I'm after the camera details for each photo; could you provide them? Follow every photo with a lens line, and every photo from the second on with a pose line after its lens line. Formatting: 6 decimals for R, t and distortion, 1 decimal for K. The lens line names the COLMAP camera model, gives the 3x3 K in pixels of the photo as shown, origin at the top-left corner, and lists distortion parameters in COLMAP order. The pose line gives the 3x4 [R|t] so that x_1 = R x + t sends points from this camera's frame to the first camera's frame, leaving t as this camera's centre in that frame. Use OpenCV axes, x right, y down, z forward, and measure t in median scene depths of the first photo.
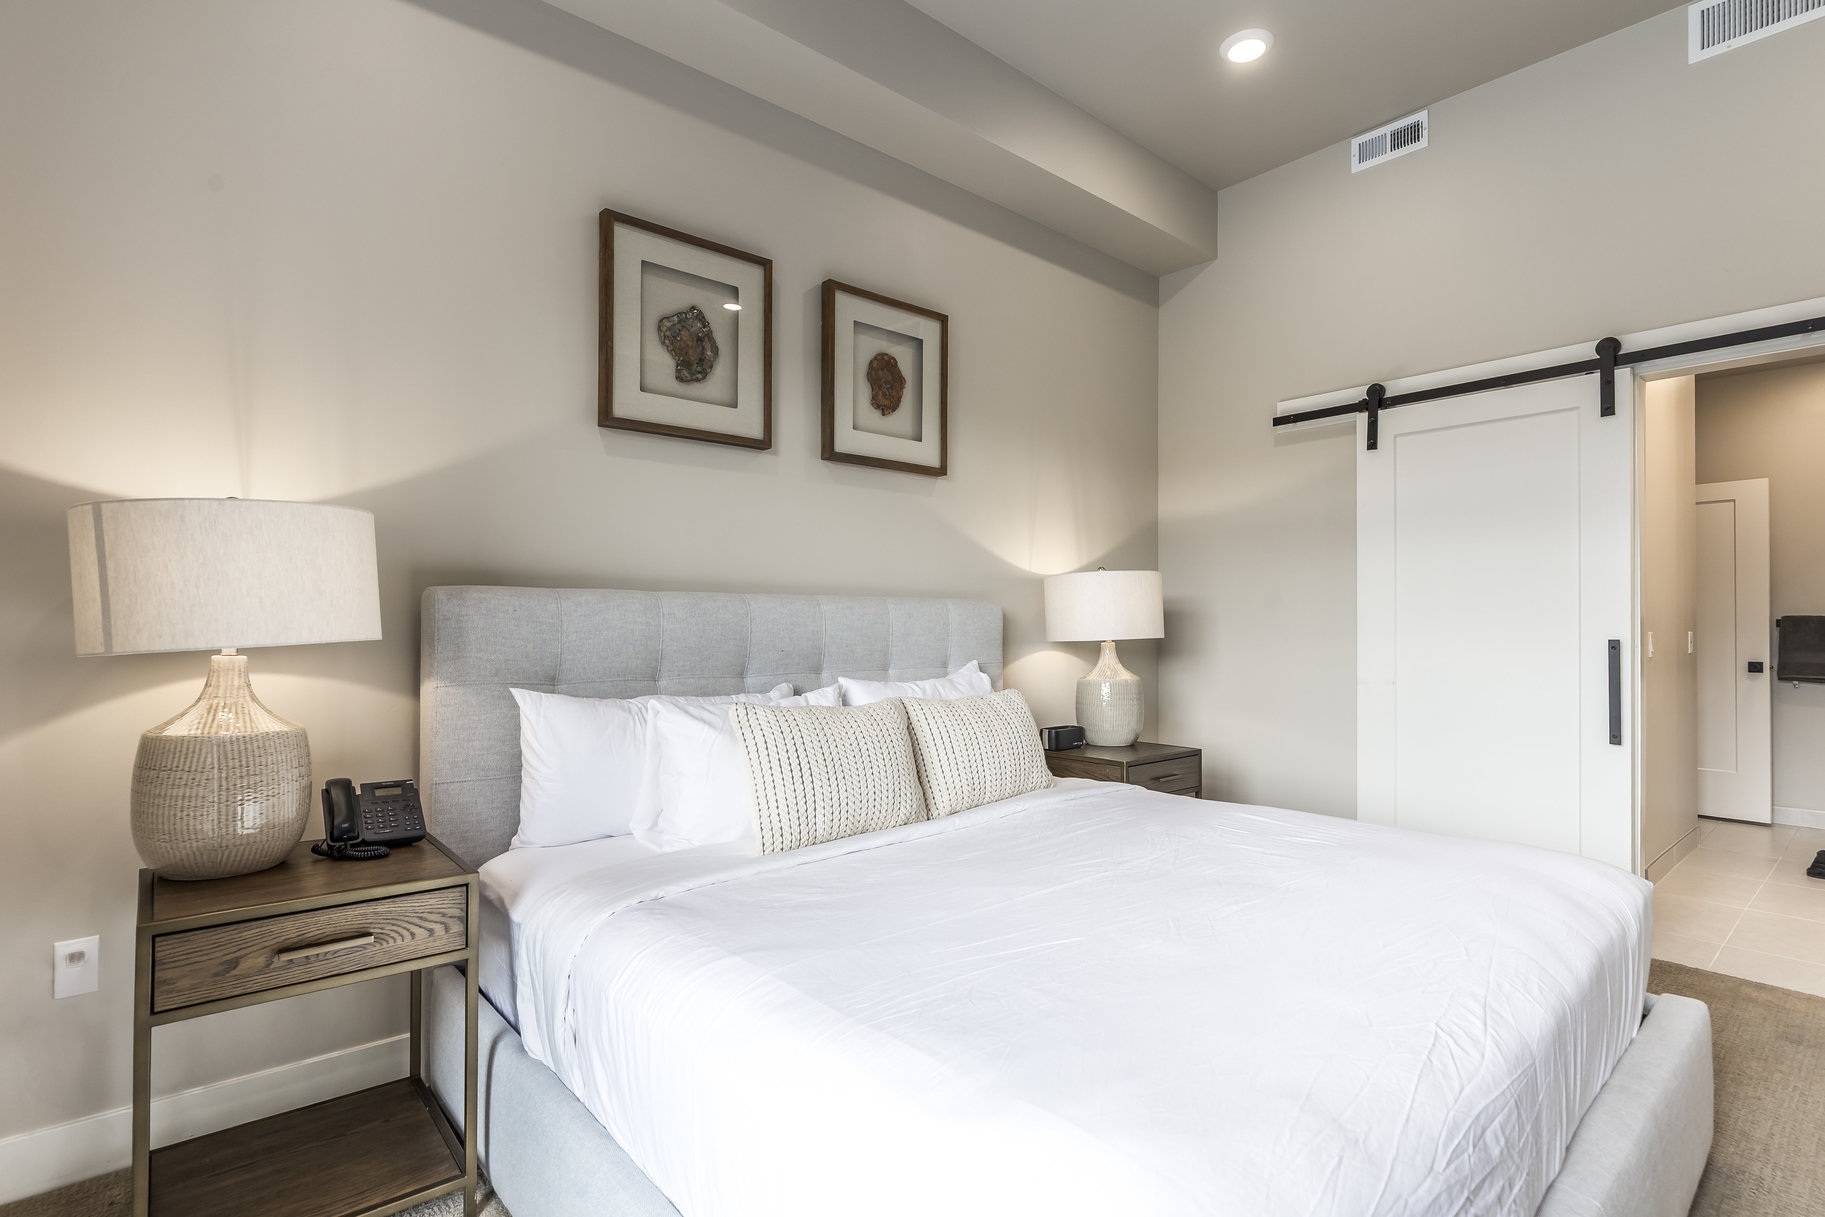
lens RADIAL K [[886.6, 0, 922.8], [0, 886.6, 616.7], [0, 0, 1]] dist [0.000982, 0.000043]
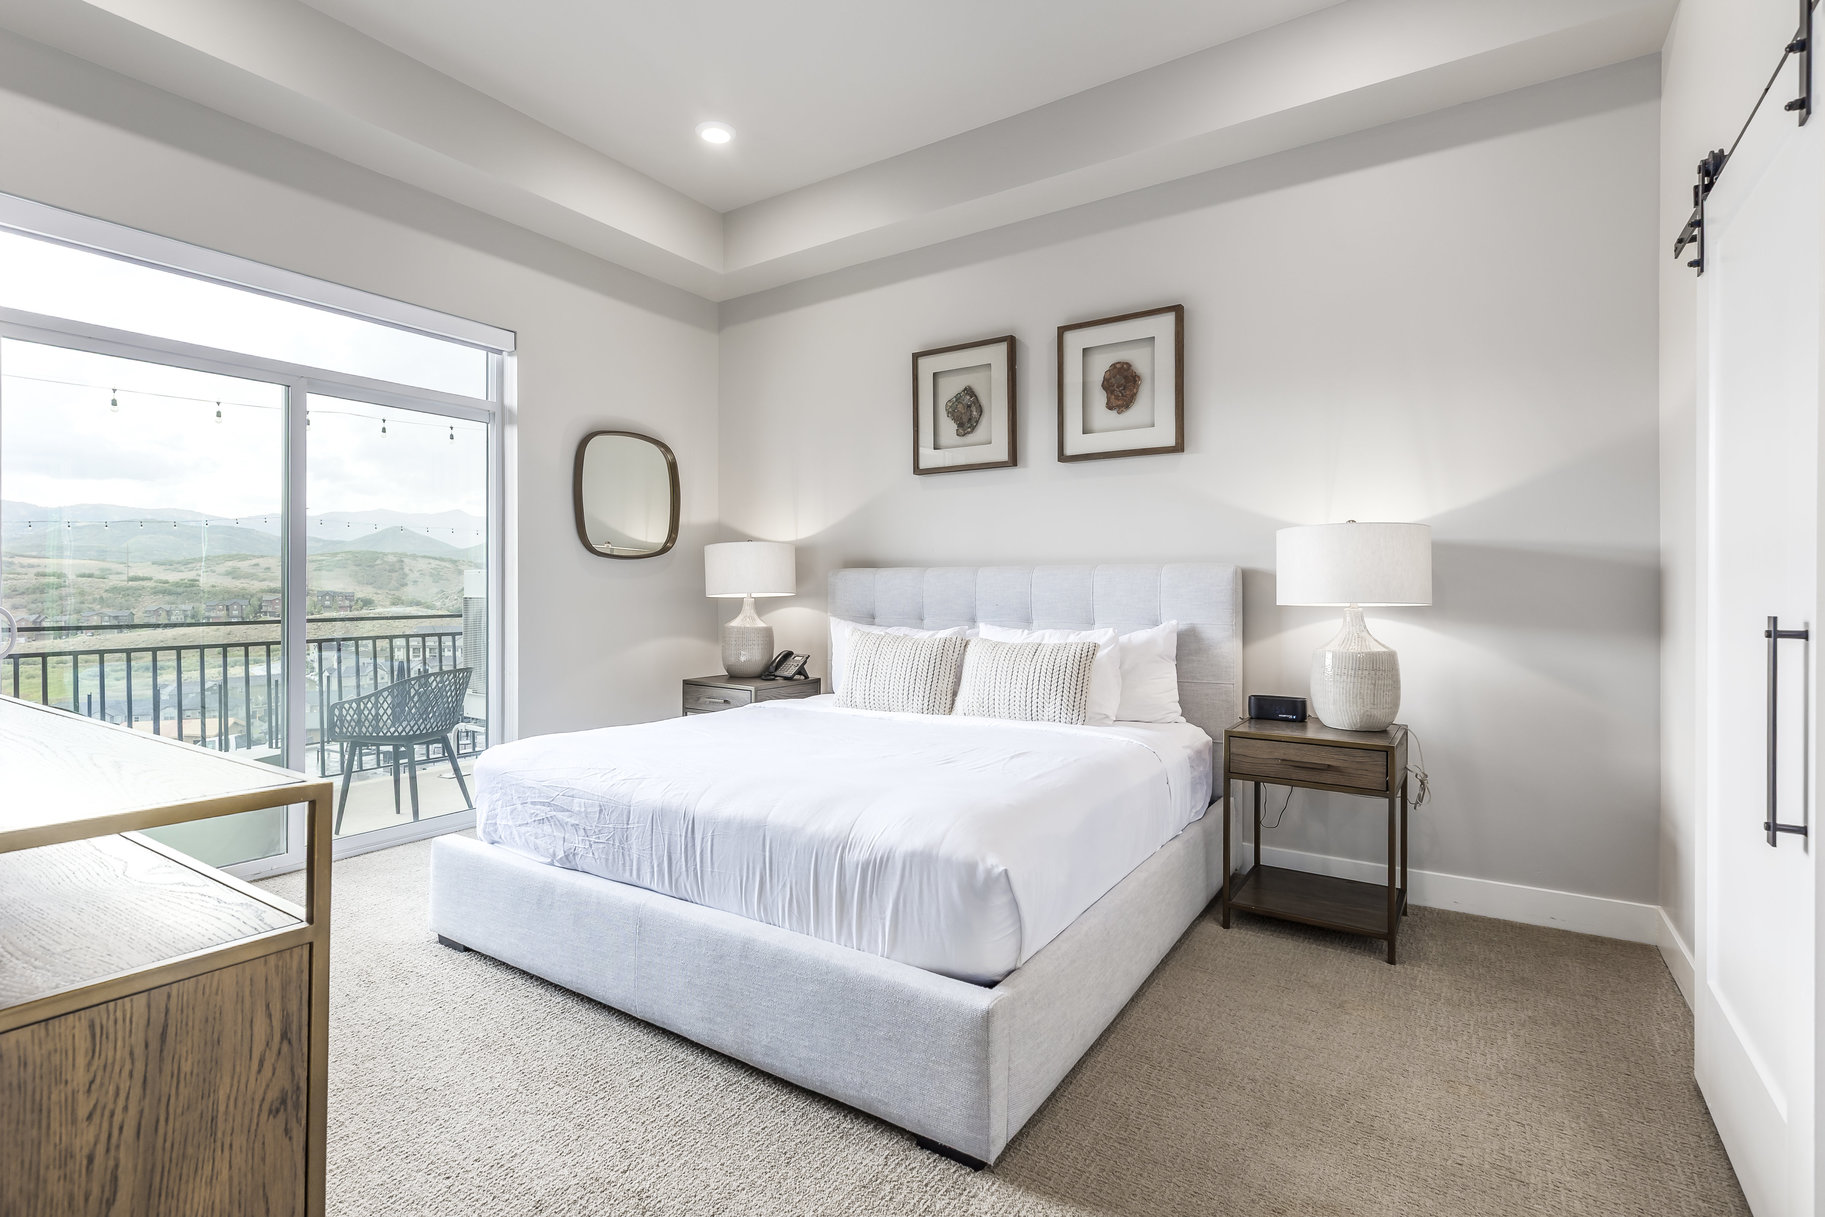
lens RADIAL K [[862.0, 0, 842.1], [0, 862.0, 587.6], [0, 0, 1]] dist [0.004232, 0.000302]
pose [[0.220430, -0.013203, -0.975313, 1.128160], [-0.001764, 0.999901, -0.013935, 0.027992], [0.975401, 0.004792, 0.220385, 0.424917]]
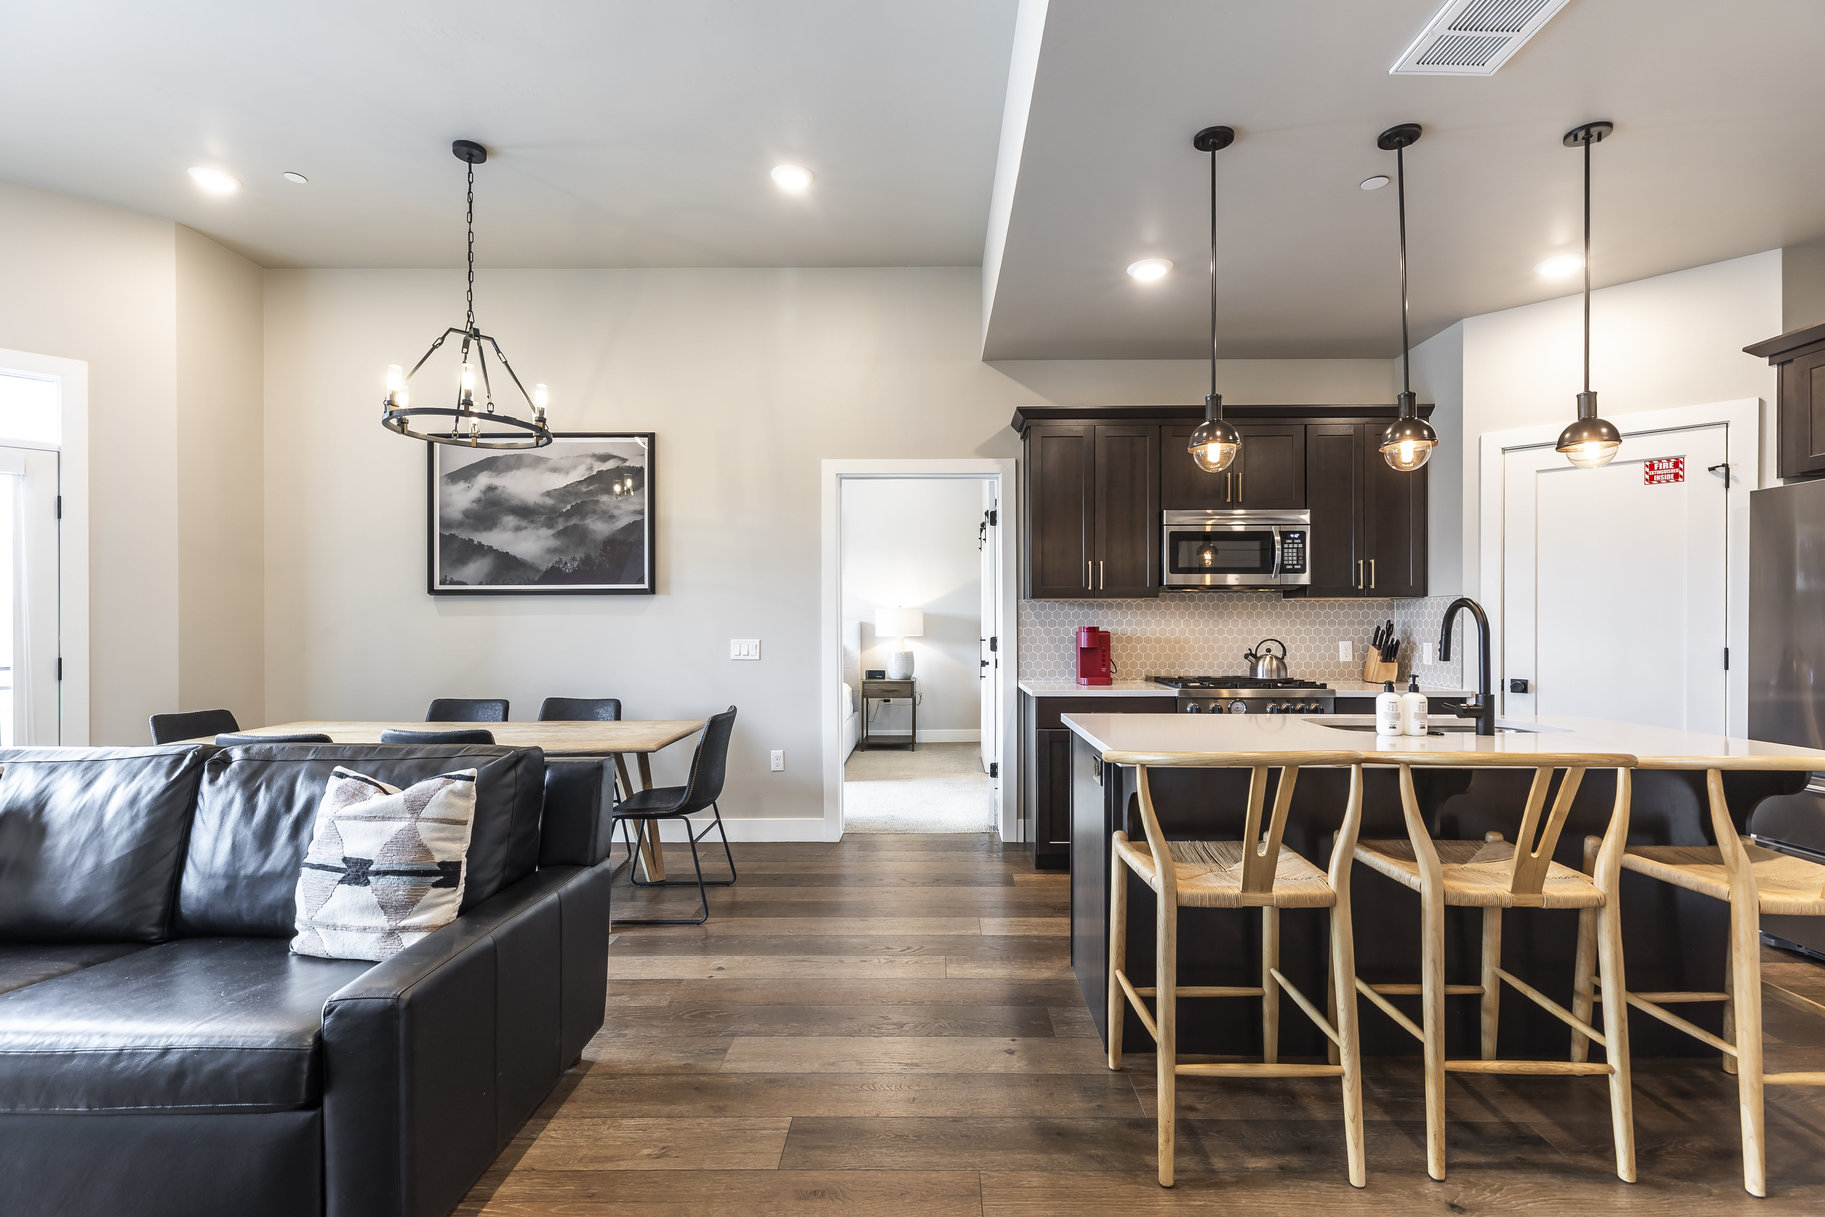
lens RADIAL K [[832.5, 0, 926.9], [0, 832.5, 617.6], [0, 0, 1]] dist [0.009133, -0.001930]
pose [[0.745848, -0.015322, -0.665940, 2.216957], [0.008392, 0.999872, -0.013606, 0.010816], [0.666063, 0.004560, 0.745881, -0.809151]]
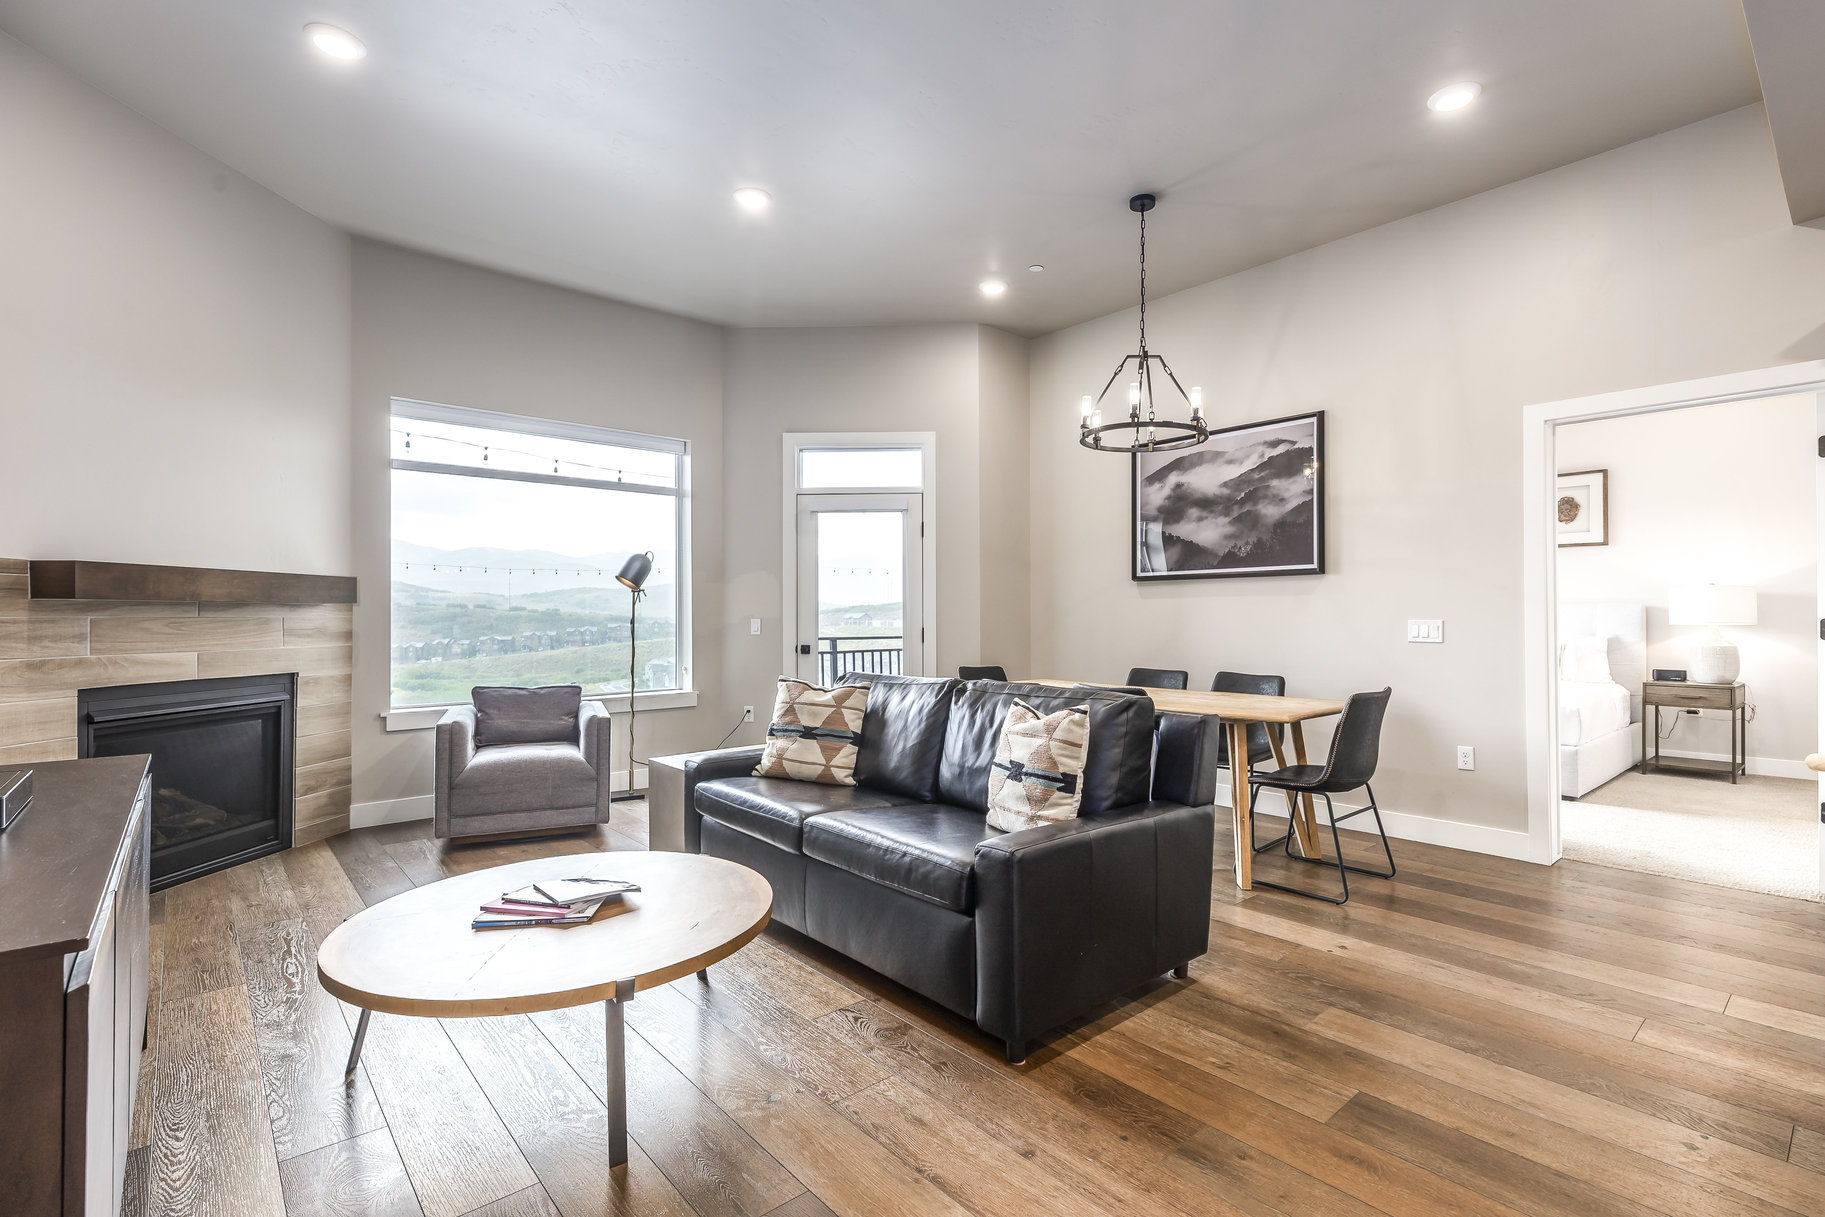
lens RADIAL K [[832.5, 0, 932.0], [0, 832.5, 611.0], [0, 0, 1]] dist [0.009133, -0.001930]
pose [[0.004071, -0.016378, -0.999858, 2.345202], [-0.001242, 0.999865, -0.016383, 0.038132], [0.999991, 0.001309, 0.004050, -0.714372]]
